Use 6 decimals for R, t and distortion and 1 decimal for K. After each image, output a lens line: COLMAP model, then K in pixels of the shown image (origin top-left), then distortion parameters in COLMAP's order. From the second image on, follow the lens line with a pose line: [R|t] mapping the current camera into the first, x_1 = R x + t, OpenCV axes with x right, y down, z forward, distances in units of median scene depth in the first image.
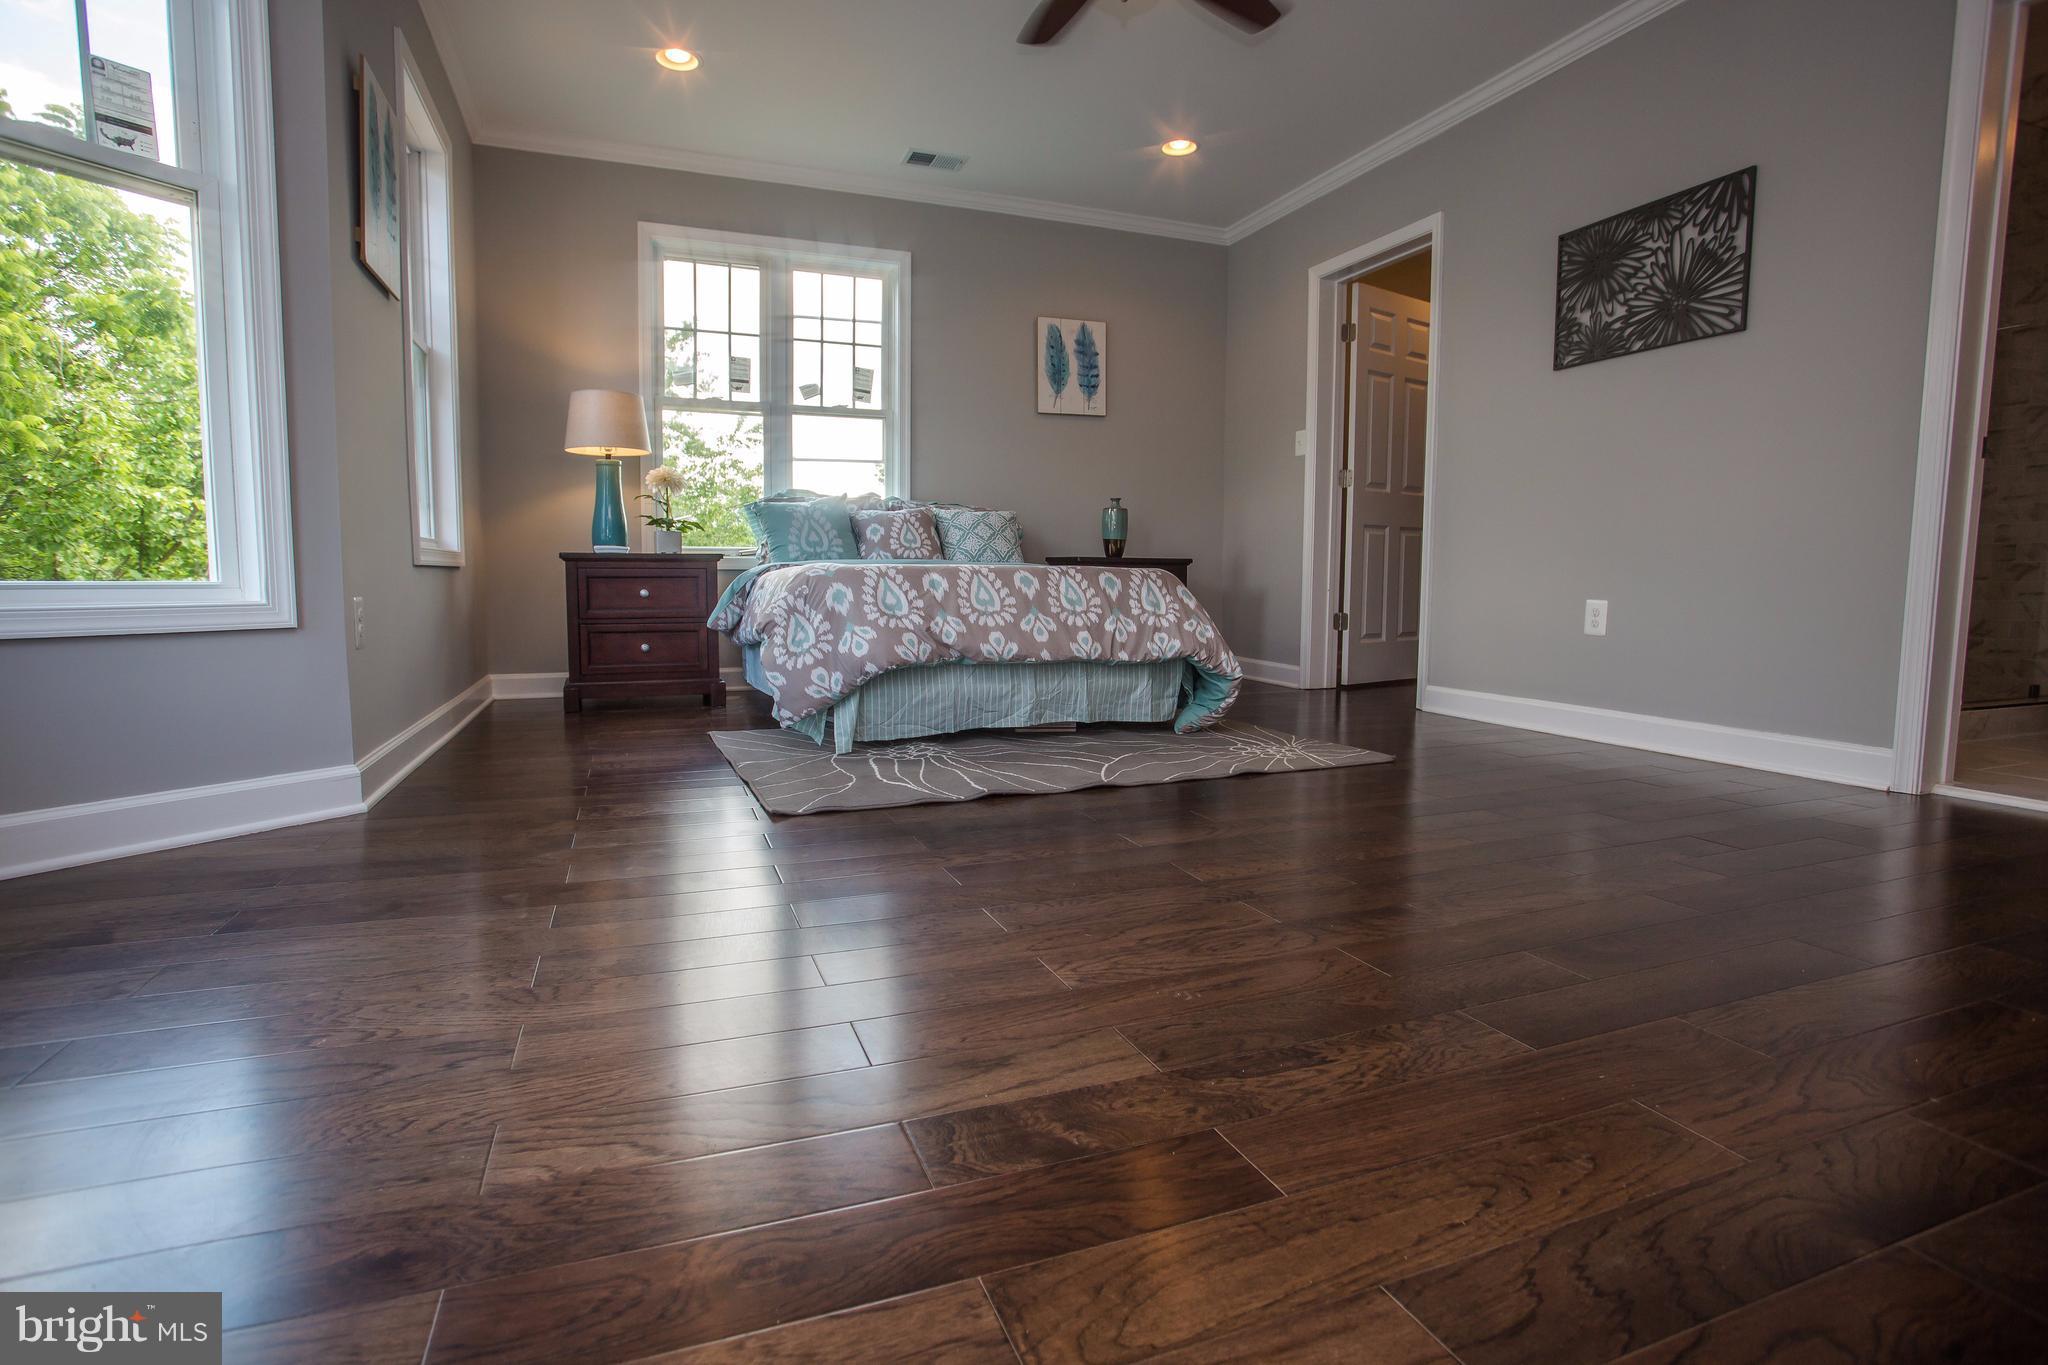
lens RADIAL K [[996.7, 0, 1020.7], [0, 996.7, 678.4], [0, 0, 1]] dist [-0.053358, 0.019594]
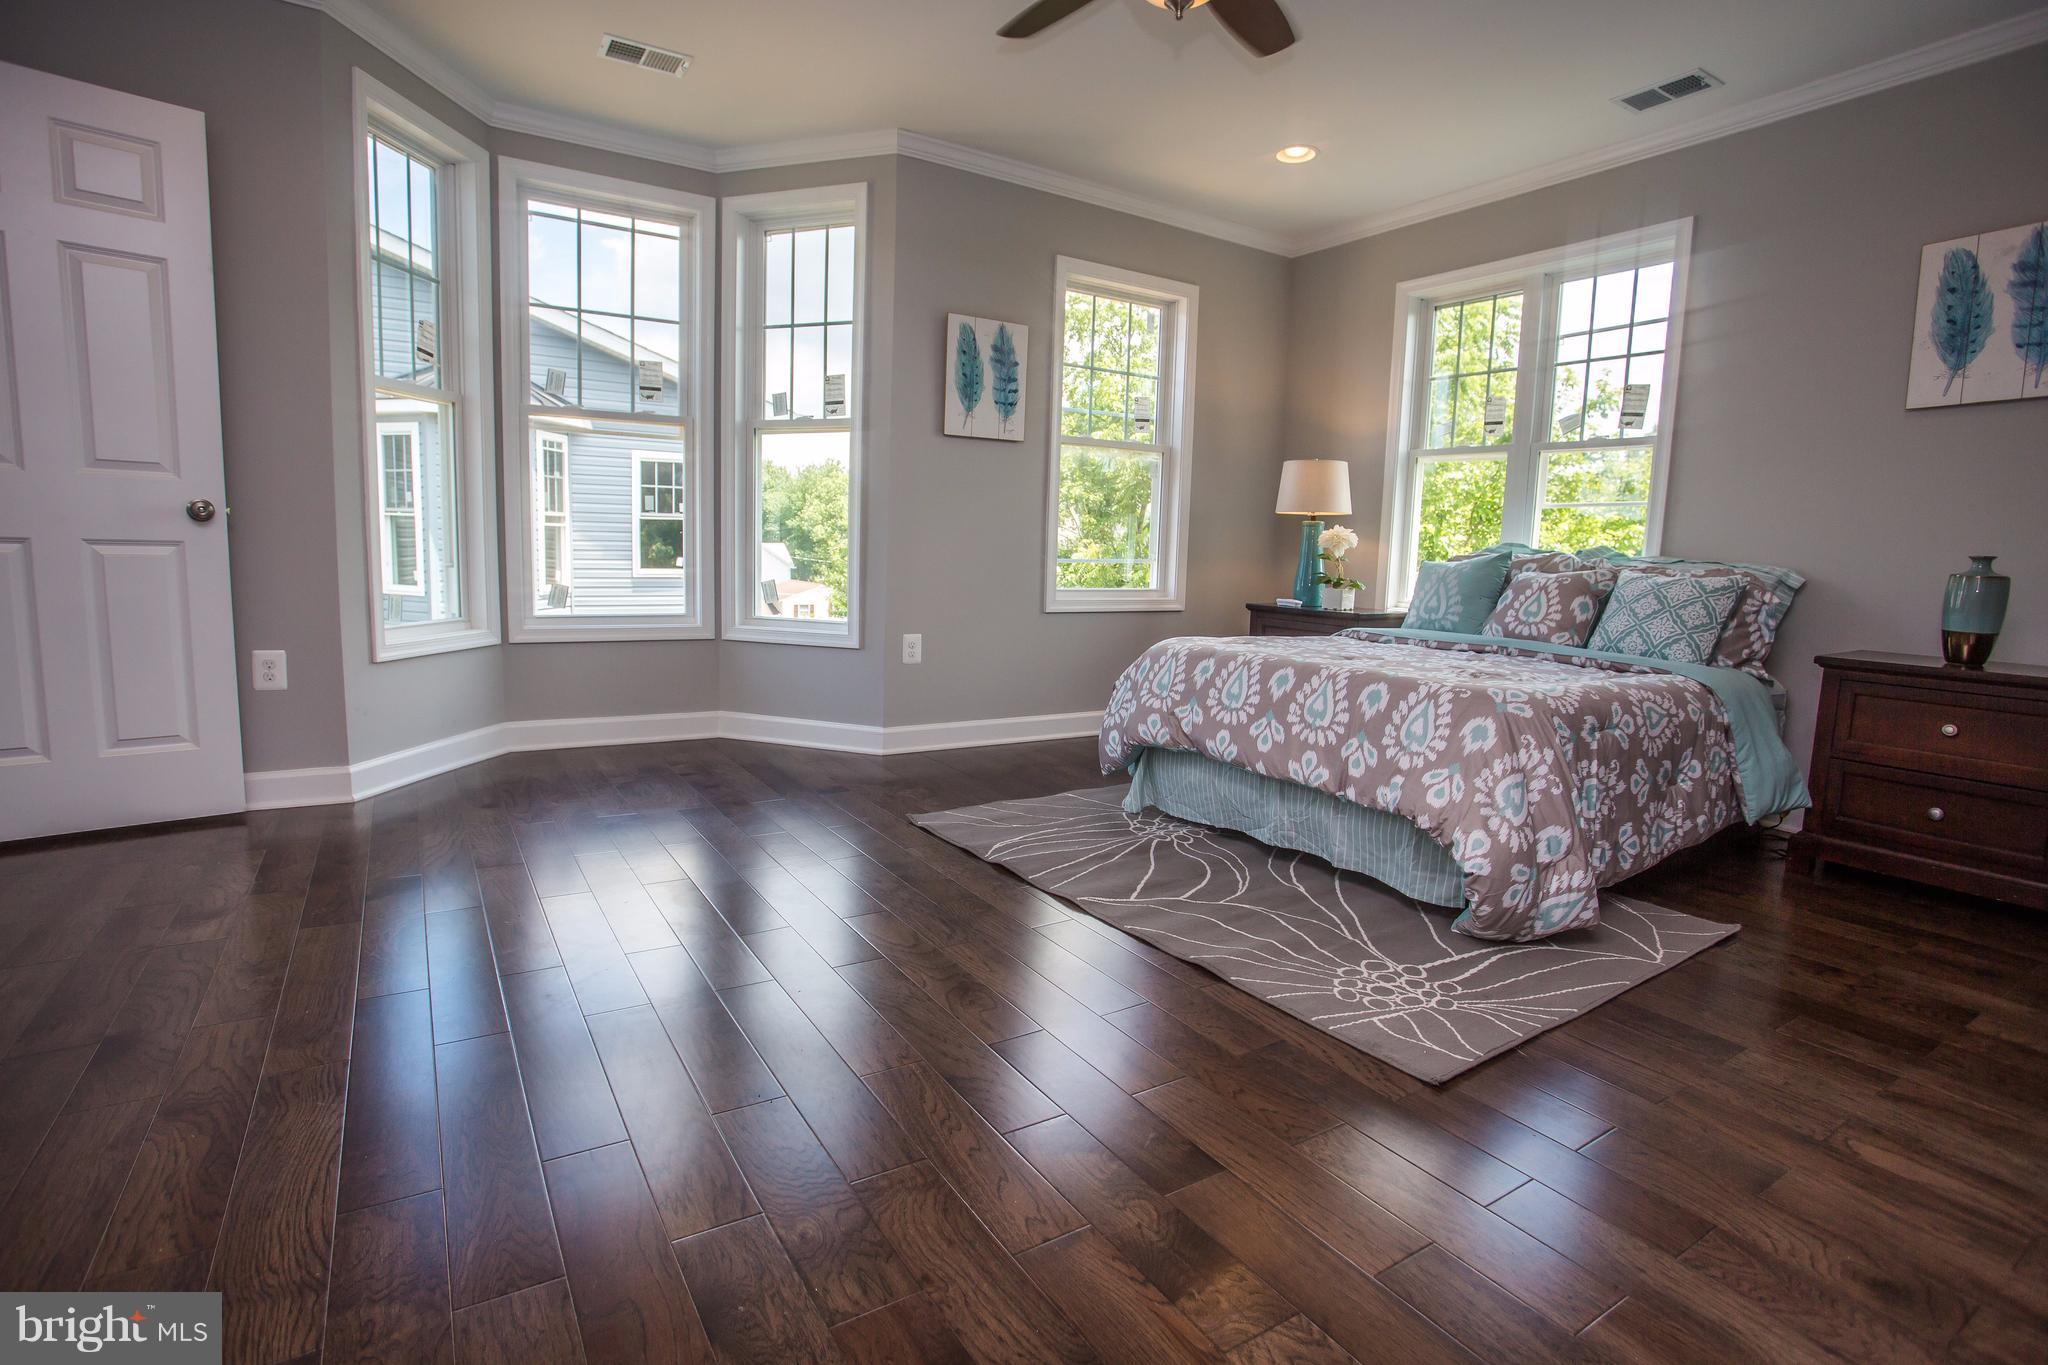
lens RADIAL K [[996.7, 0, 1029.3], [0, 996.7, 671.4], [0, 0, 1]] dist [-0.053358, 0.019594]
pose [[0.207056, 0.126687, -0.970092, 0.742813], [-0.128977, 0.986460, 0.101296, -0.153668], [0.969790, 0.104145, 0.220592, 0.562222]]
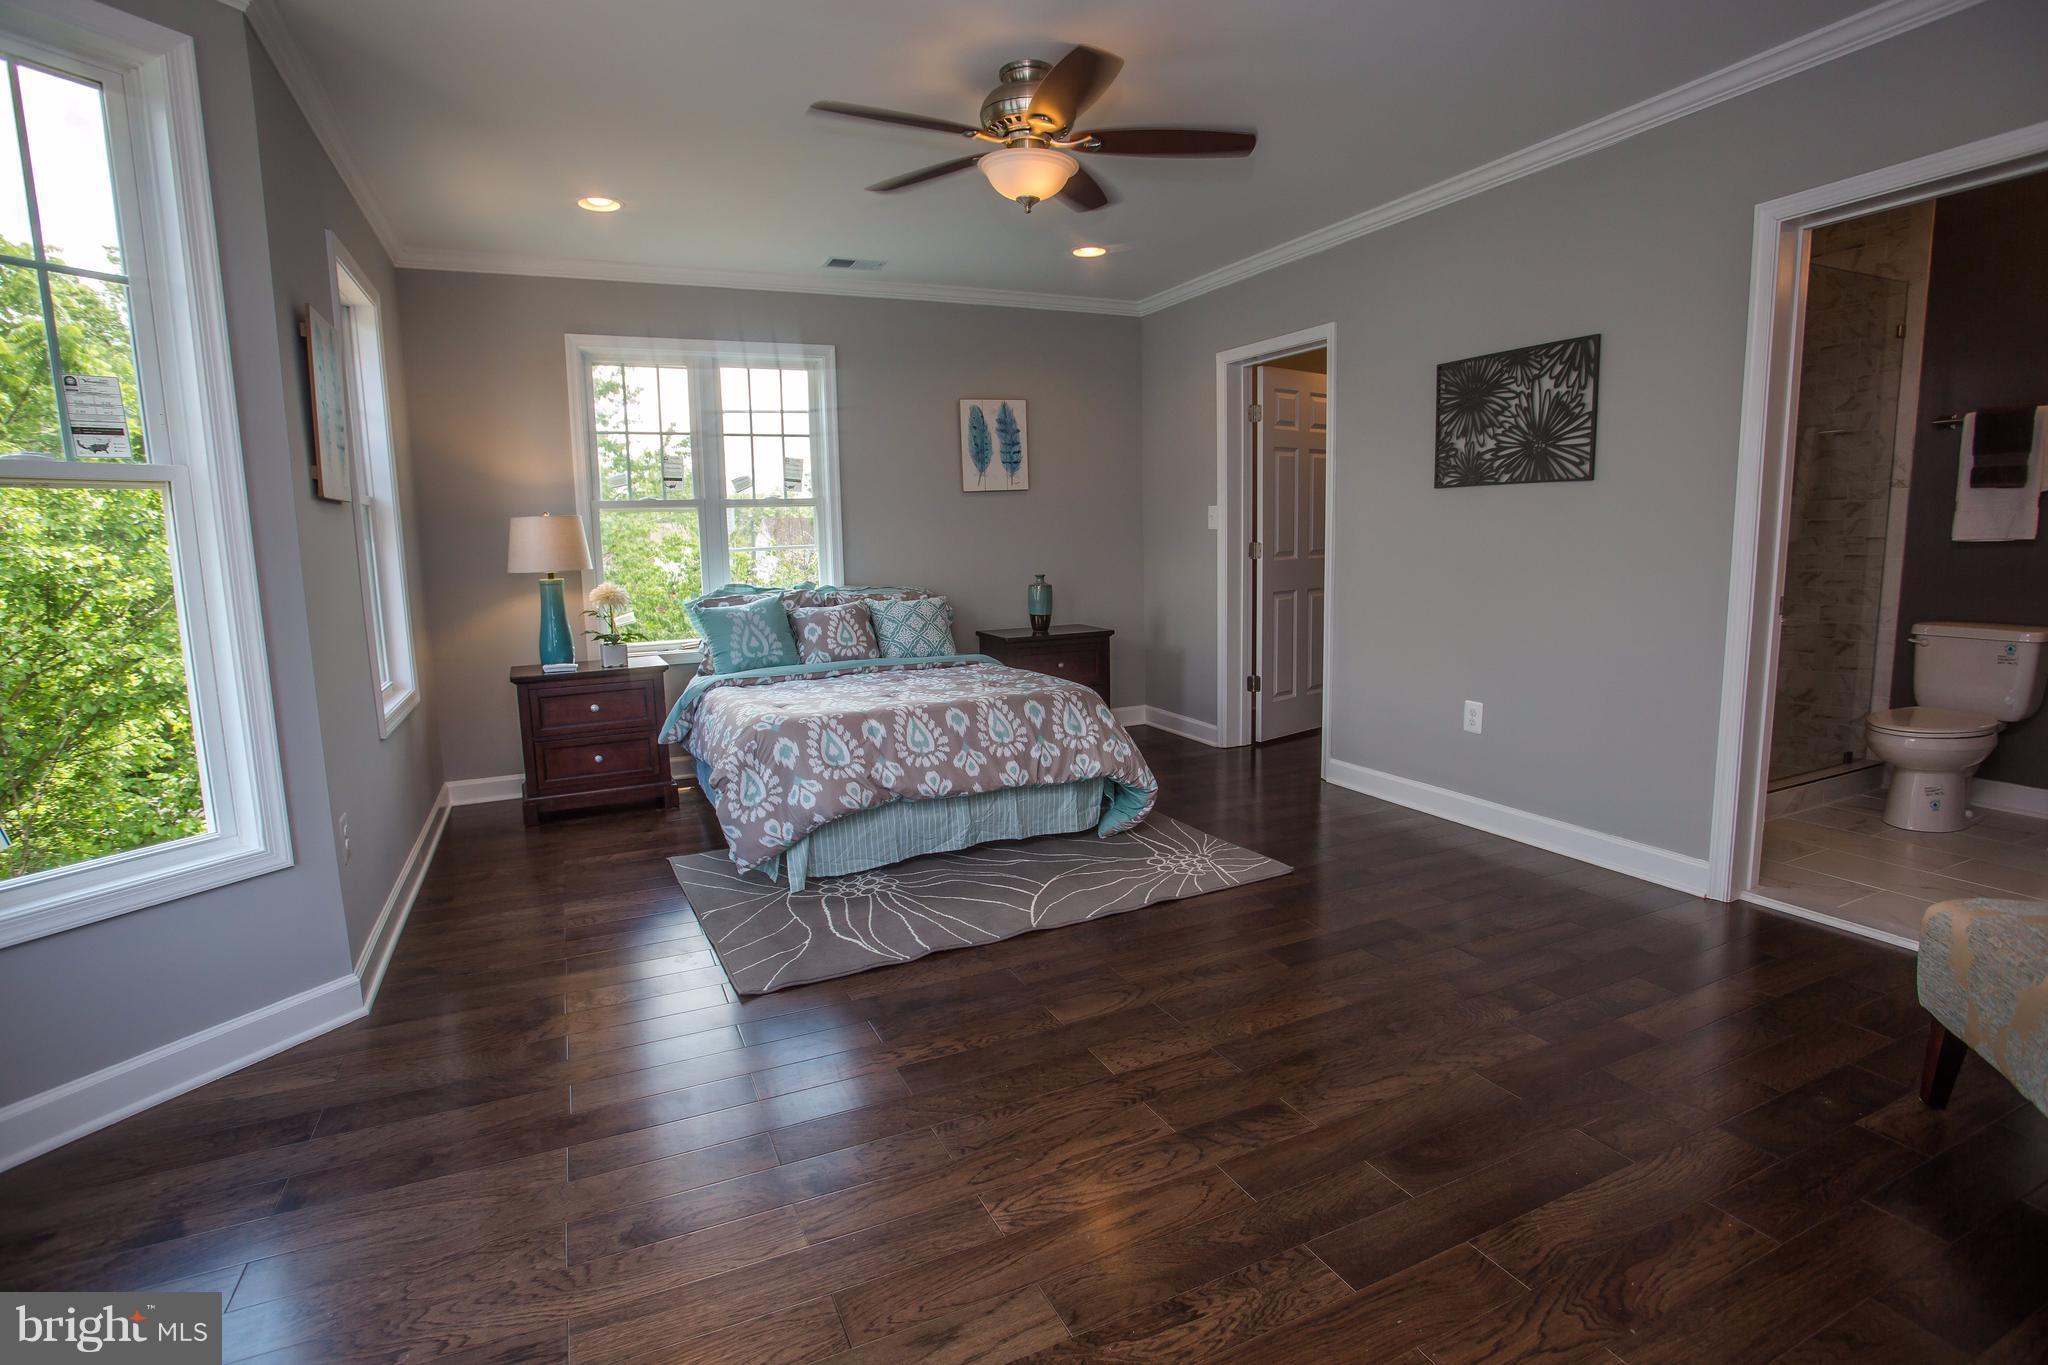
lens RADIAL K [[996.7, 0, 1020.8], [0, 996.7, 681.3], [0, 0, 1]] dist [-0.053358, 0.019594]
pose [[0.997432, -0.038943, 0.060106, 0.009791], [0.035942, 0.998091, 0.050230, -0.179293], [-0.061947, -0.047941, 0.996927, -0.083842]]
